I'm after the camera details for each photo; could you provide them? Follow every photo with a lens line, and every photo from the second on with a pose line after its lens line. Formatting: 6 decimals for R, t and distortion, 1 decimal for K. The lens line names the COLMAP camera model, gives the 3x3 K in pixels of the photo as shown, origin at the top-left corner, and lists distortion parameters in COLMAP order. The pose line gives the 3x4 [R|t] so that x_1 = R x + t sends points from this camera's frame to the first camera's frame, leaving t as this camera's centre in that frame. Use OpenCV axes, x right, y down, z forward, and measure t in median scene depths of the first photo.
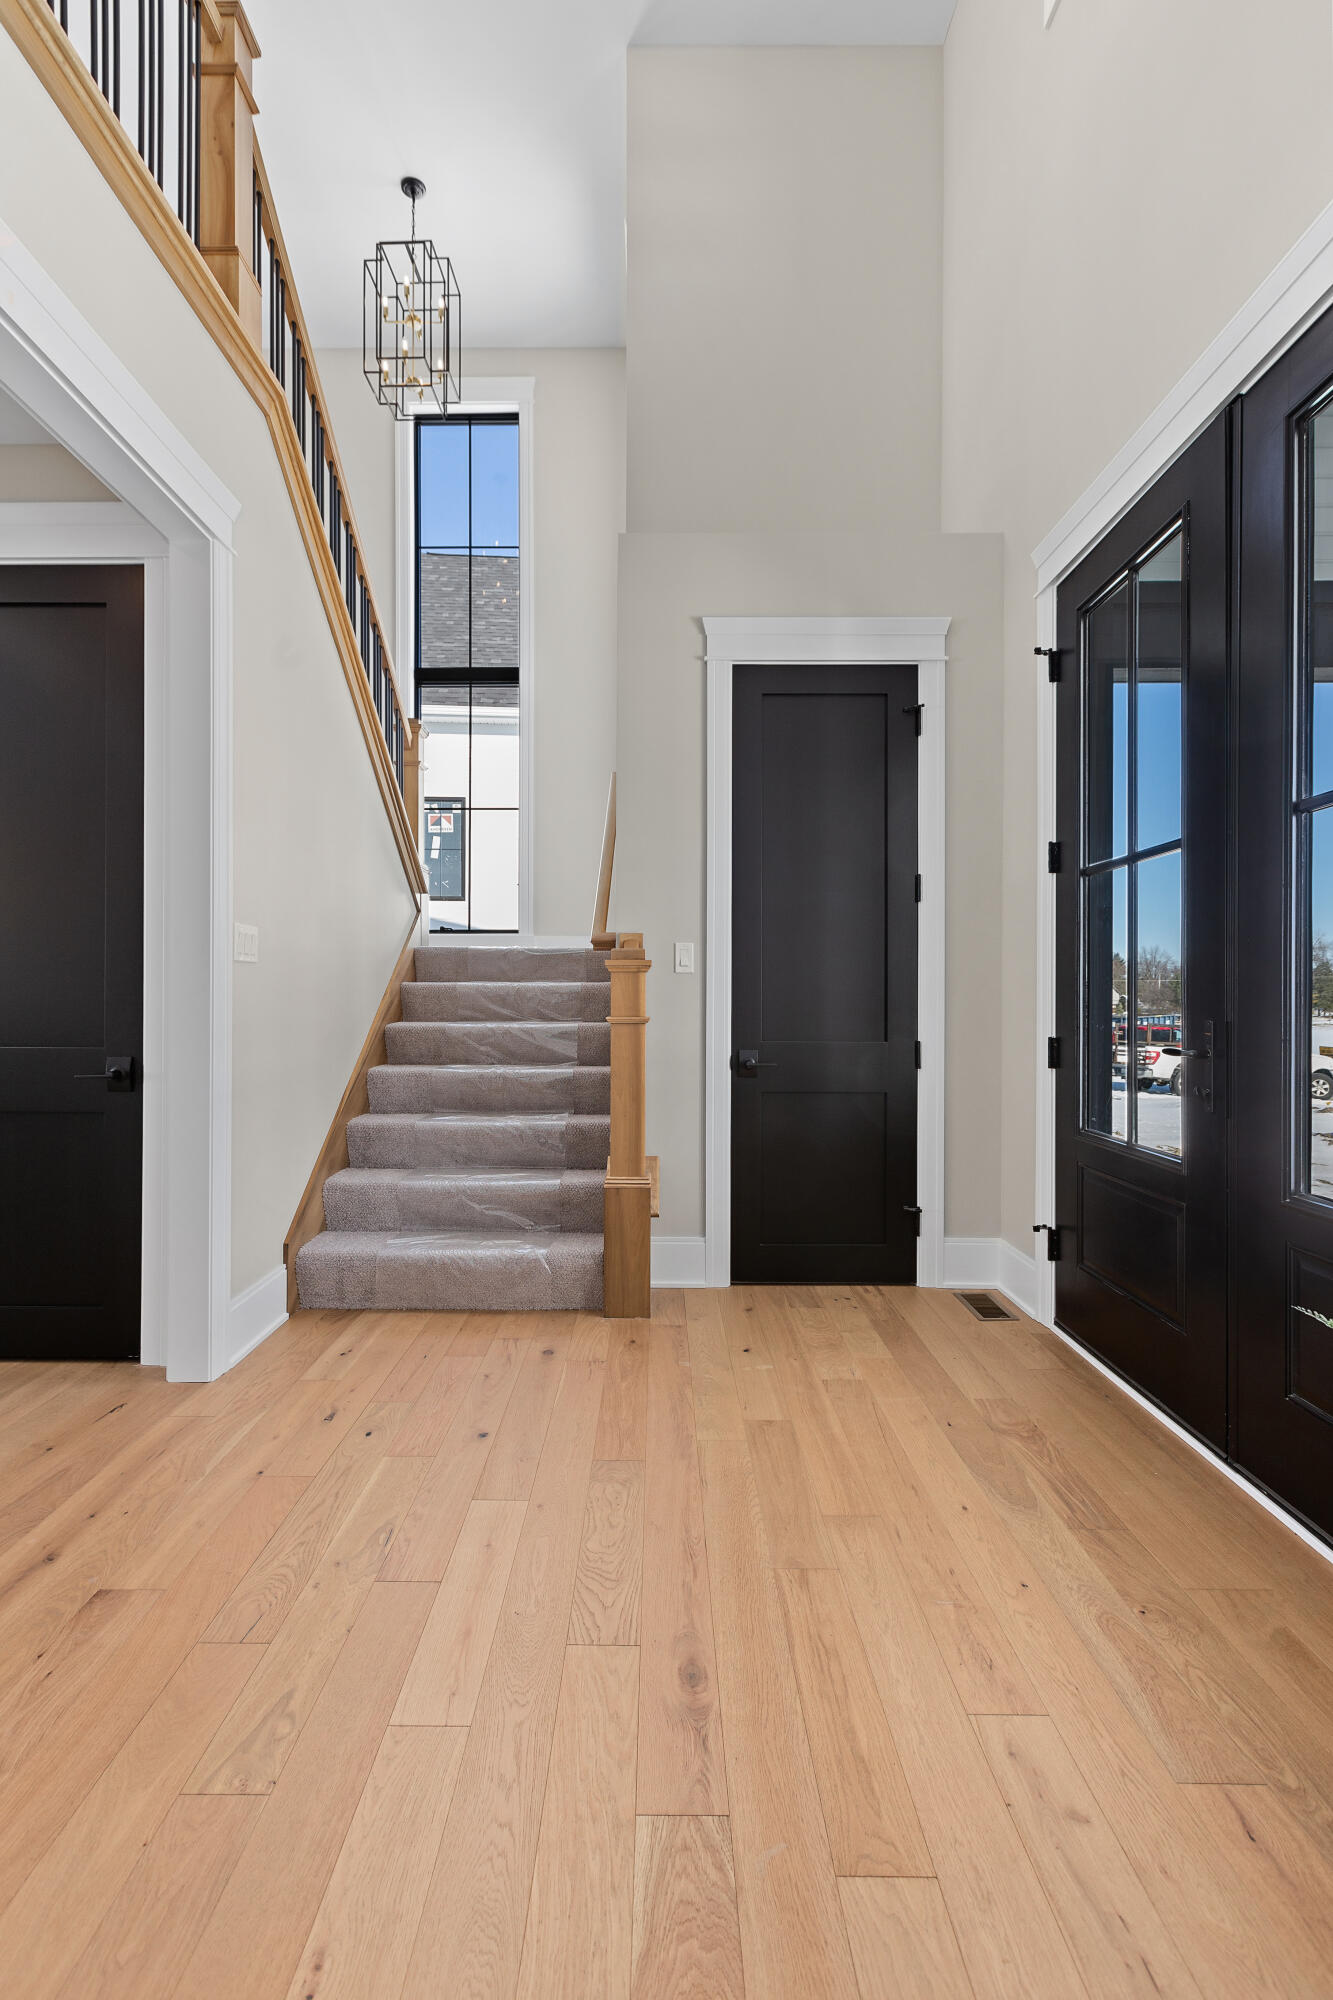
lens RADIAL K [[899.6, 0, 657.1], [0, 899.6, 993.7], [0, 0, 1]] dist [0.000016, 0.000754]
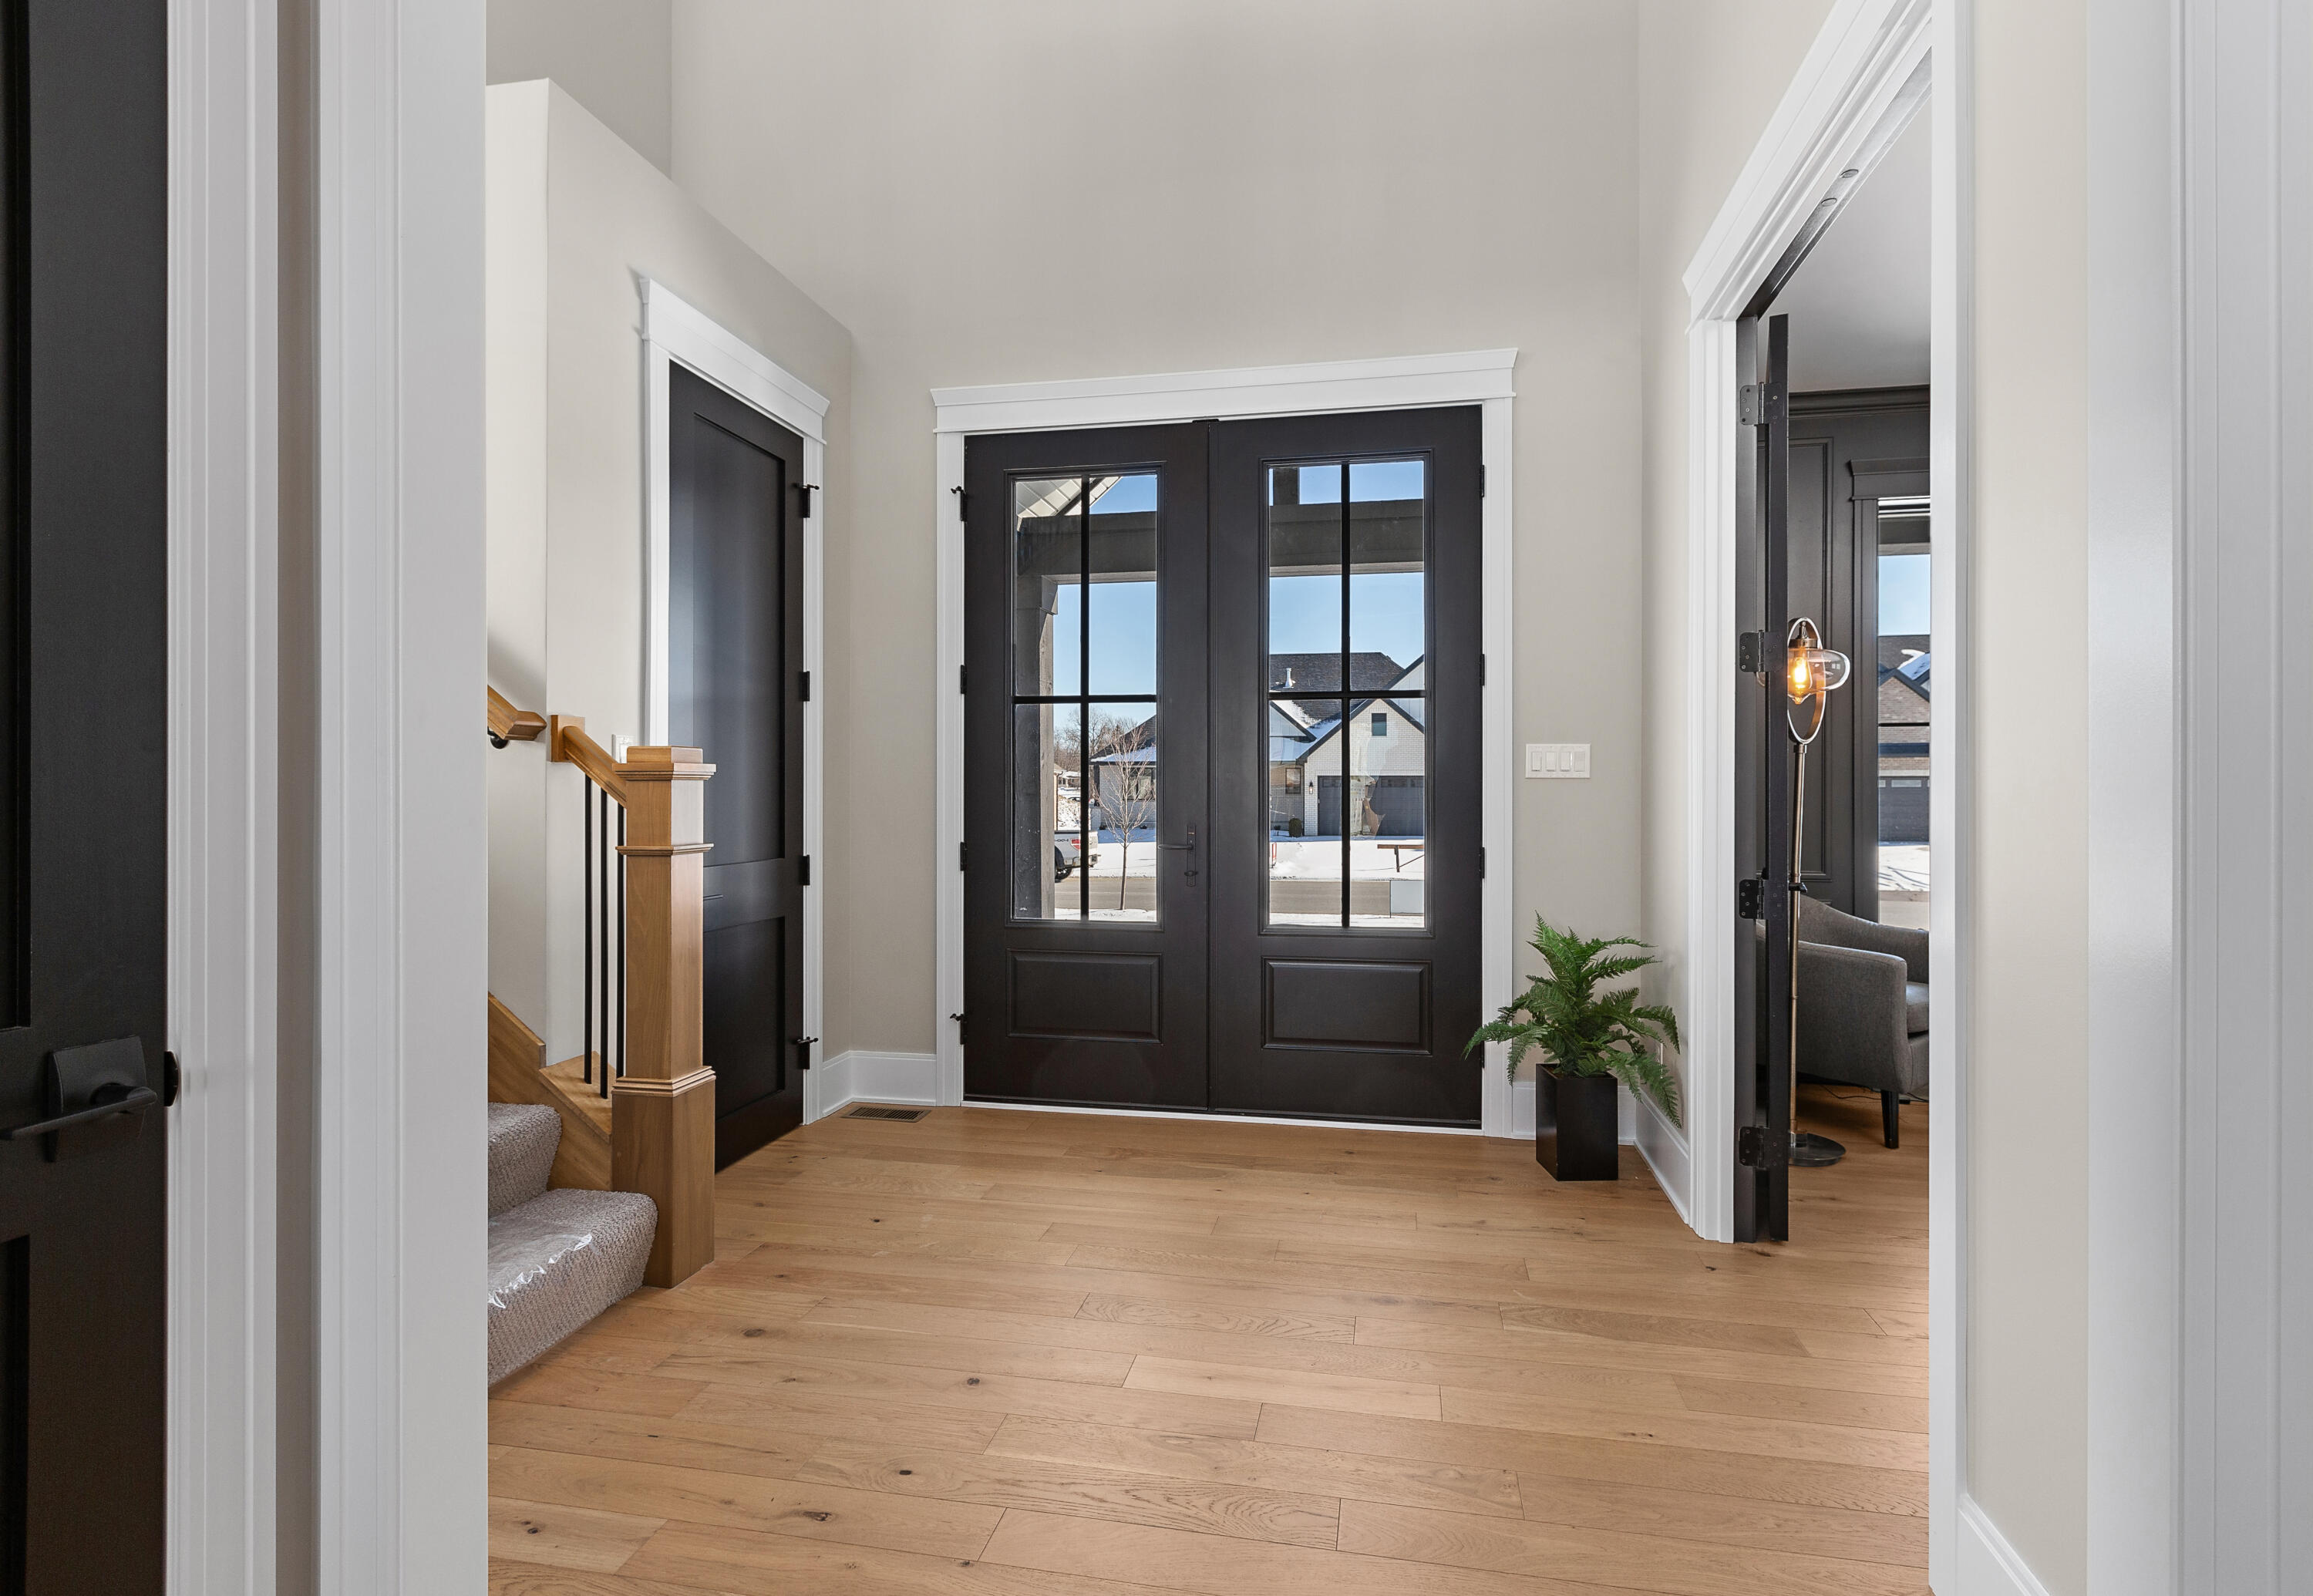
lens RADIAL K [[1091.5, 0, 1175.2], [0, 1091.5, 793.8], [0, 0, 1]] dist [-0.006273, -0.000526]
pose [[0.186861, -0.007648, 0.982357, -0.880254], [-0.006496, 0.999938, 0.009021, -0.026666], [-0.982365, -0.008067, 0.186800, 0.525575]]
